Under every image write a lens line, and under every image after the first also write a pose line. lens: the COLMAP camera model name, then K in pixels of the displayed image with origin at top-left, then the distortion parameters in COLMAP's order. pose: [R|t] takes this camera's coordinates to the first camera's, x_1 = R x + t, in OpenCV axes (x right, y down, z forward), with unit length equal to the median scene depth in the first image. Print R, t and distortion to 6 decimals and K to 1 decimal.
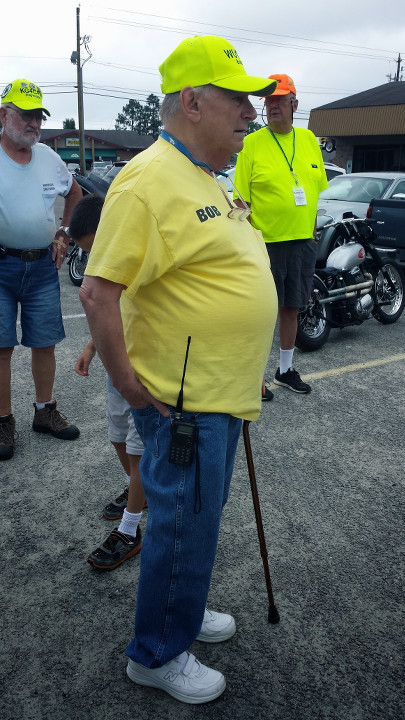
lens RADIAL K [[782.5, 0, 202.5], [0, 782.5, 360.0], [0, 0, 1]] dist [0.267575, -0.720966]
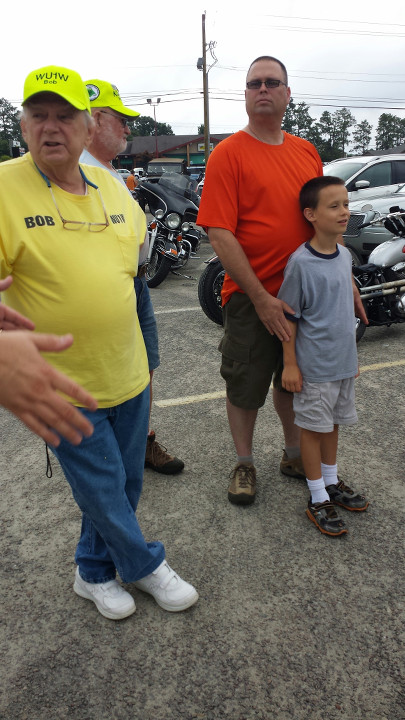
lens RADIAL K [[782.5, 0, 202.5], [0, 782.5, 360.0], [0, 0, 1]] dist [0.267575, -0.720966]
pose [[0.970629, 0.008339, -0.240435, 0.199366], [-0.007760, 0.999964, 0.003351, 0.000219], [0.240454, -0.001387, 0.970660, -0.003027]]
